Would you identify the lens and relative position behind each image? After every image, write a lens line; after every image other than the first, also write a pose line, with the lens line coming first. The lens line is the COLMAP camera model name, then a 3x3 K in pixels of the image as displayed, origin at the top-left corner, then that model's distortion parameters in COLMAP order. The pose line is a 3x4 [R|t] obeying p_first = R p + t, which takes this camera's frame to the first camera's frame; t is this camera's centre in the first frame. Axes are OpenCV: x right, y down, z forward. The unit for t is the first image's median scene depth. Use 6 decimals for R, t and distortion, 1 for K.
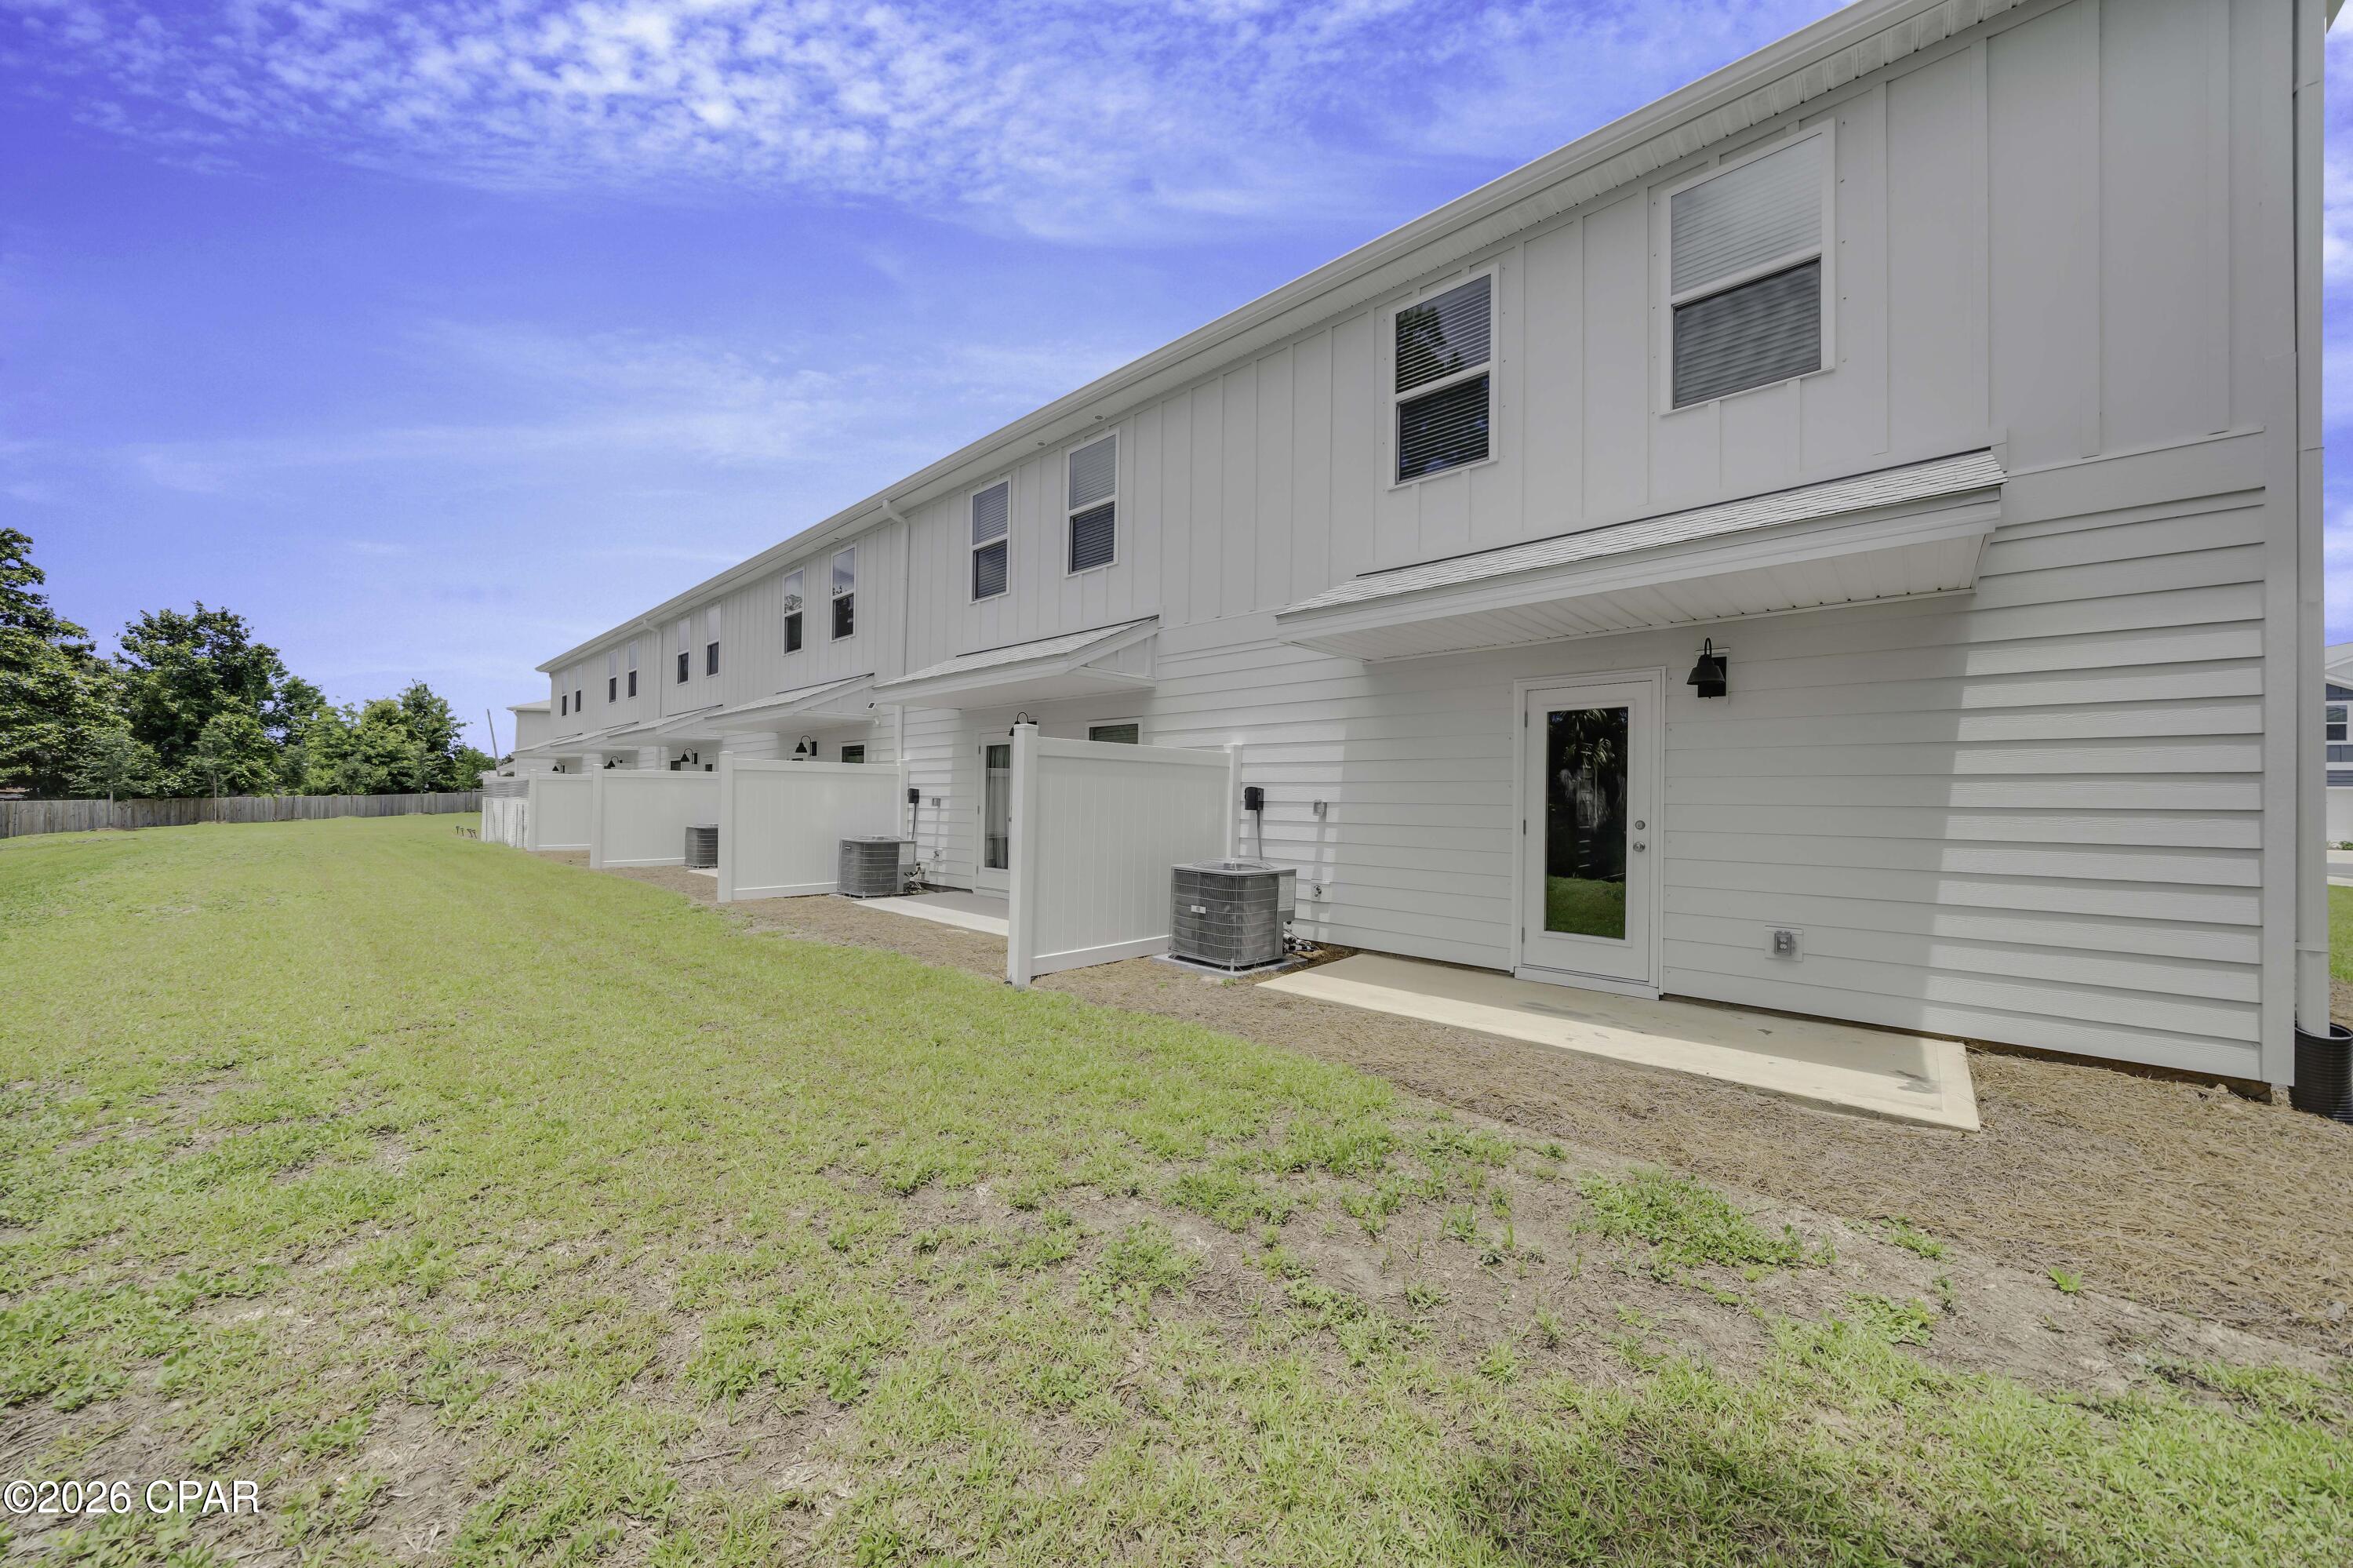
lens RADIAL K [[812.4, 0, 1169.5], [0, 812.4, 793.9], [0, 0, 1]] dist [-0.005499, 0.000060]
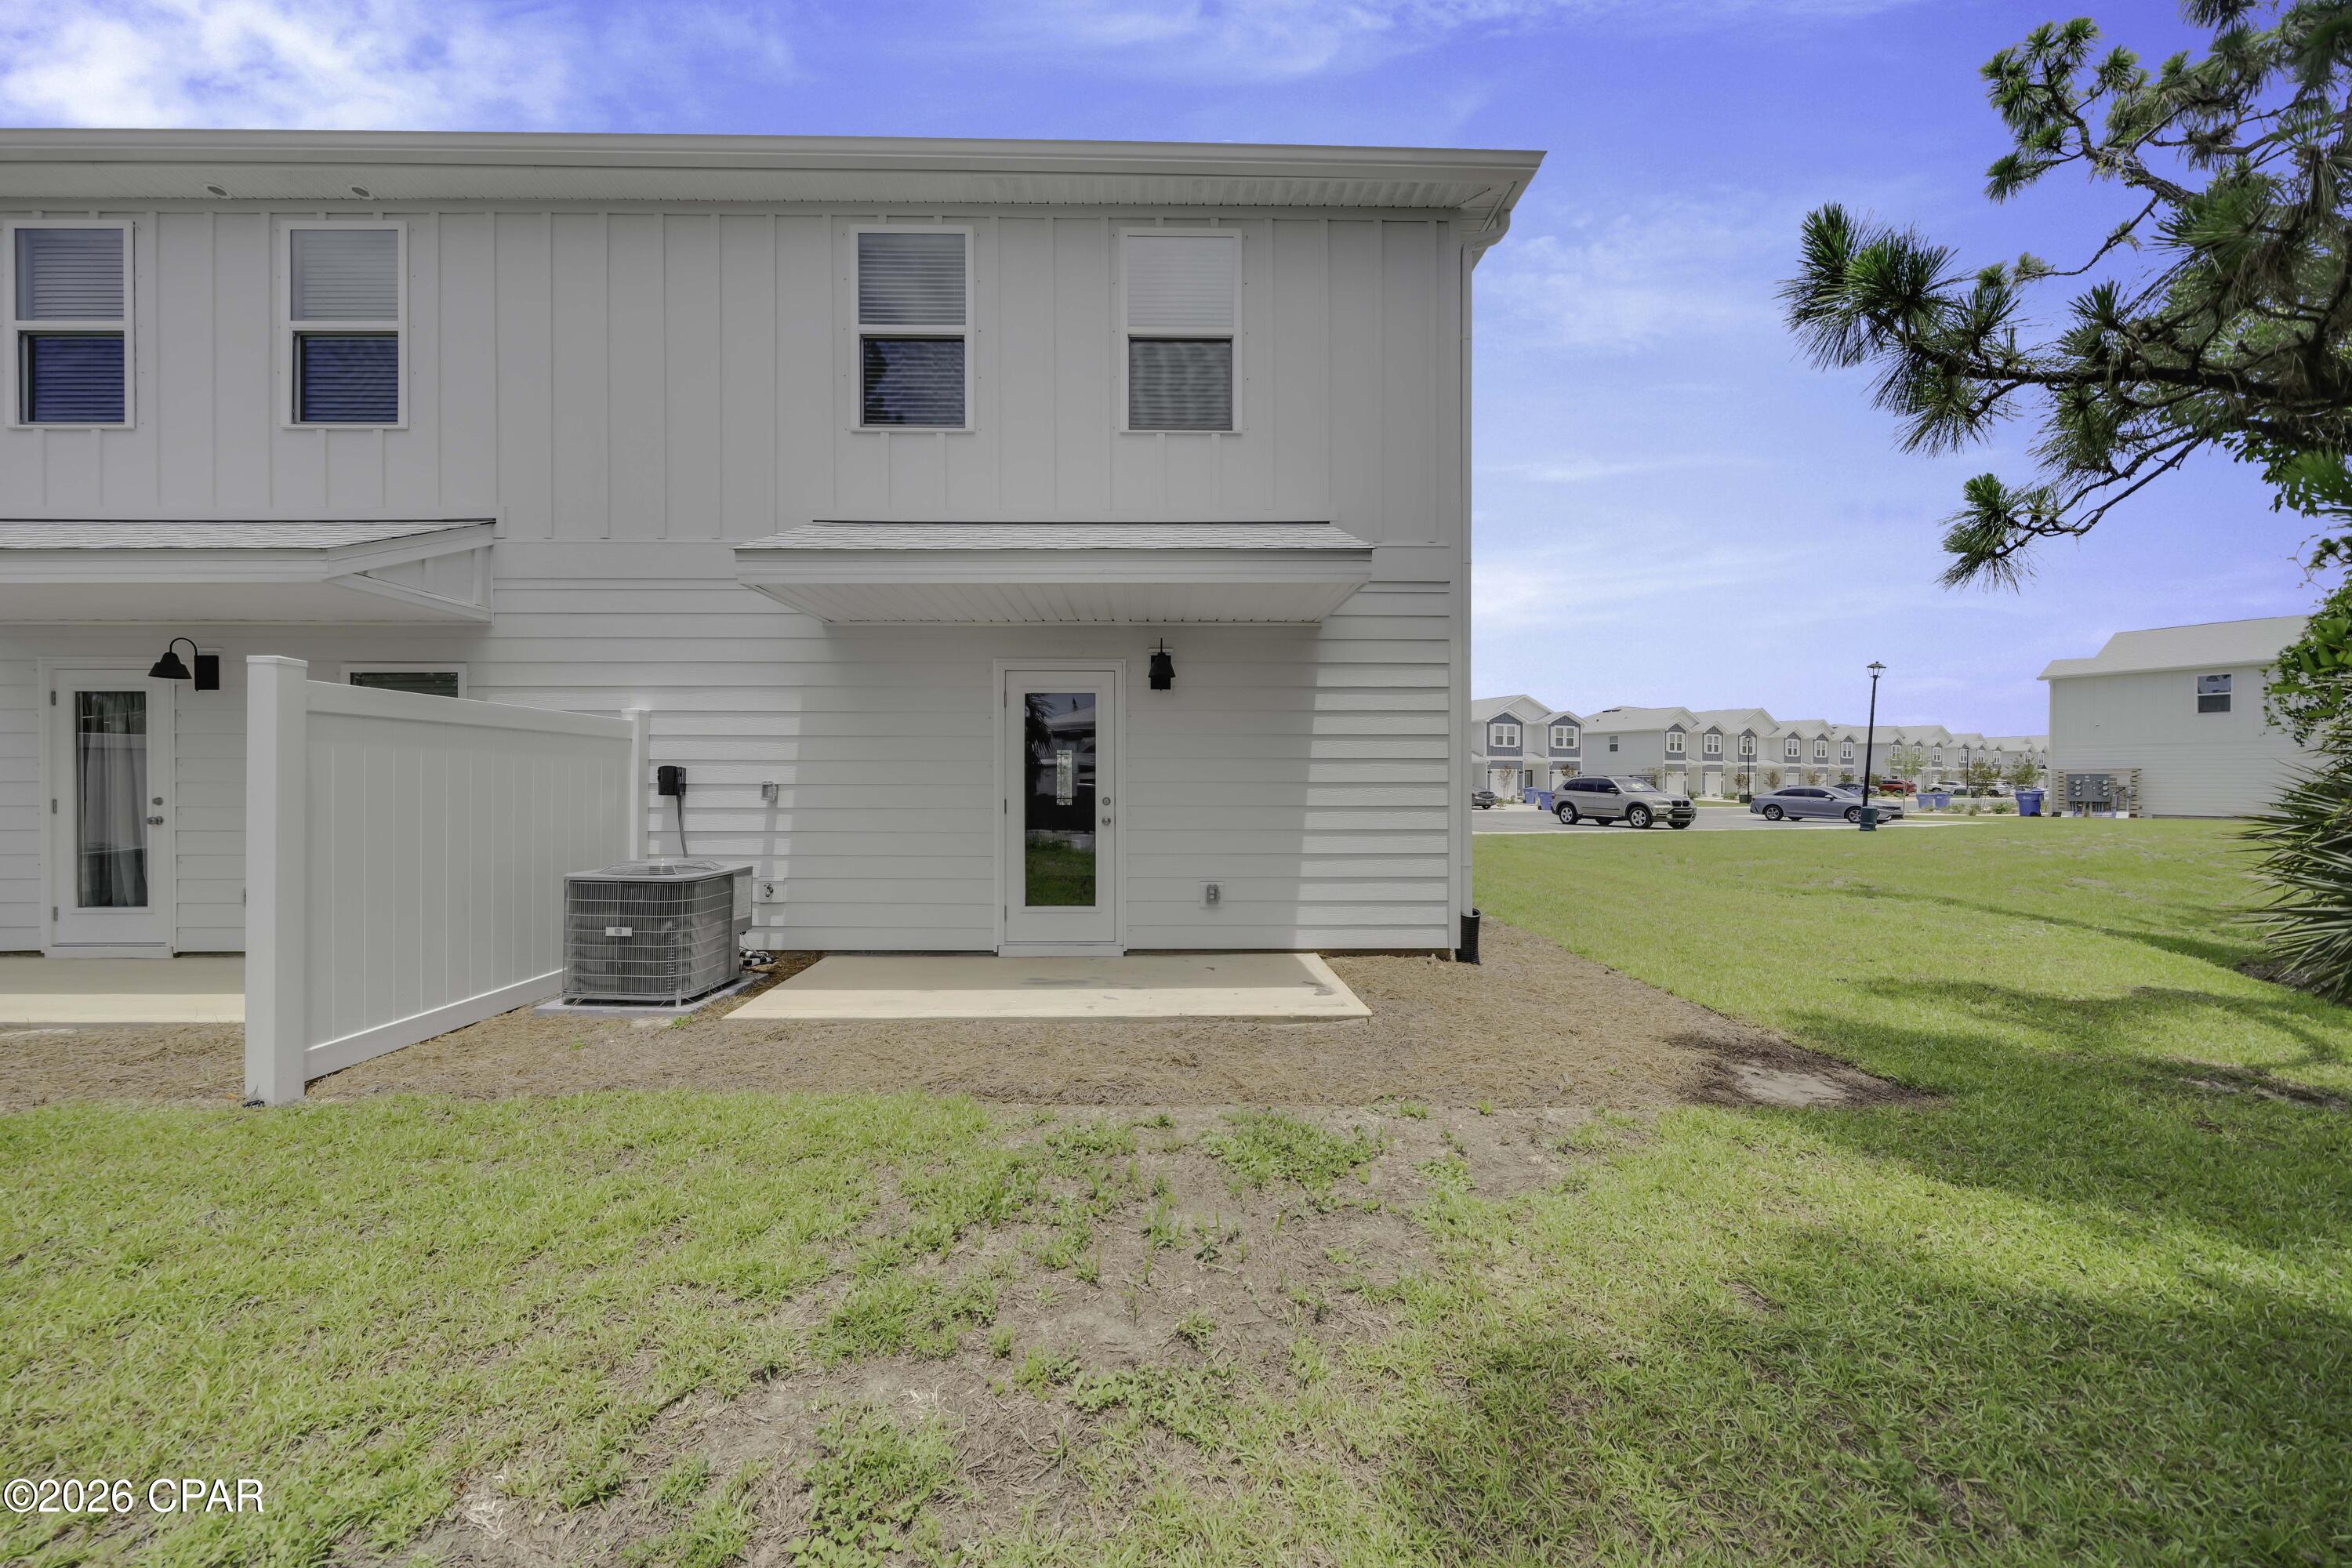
lens RADIAL K [[812.0, 0, 1176.3], [0, 812.0, 793.9], [0, 0, 1]] dist [-0.005499, 0.000060]
pose [[0.722497, -0.020540, 0.691069, -0.115555], [0.003612, 0.999657, 0.025935, 0.000076], [-0.691365, -0.016242, 0.722323, 0.135555]]
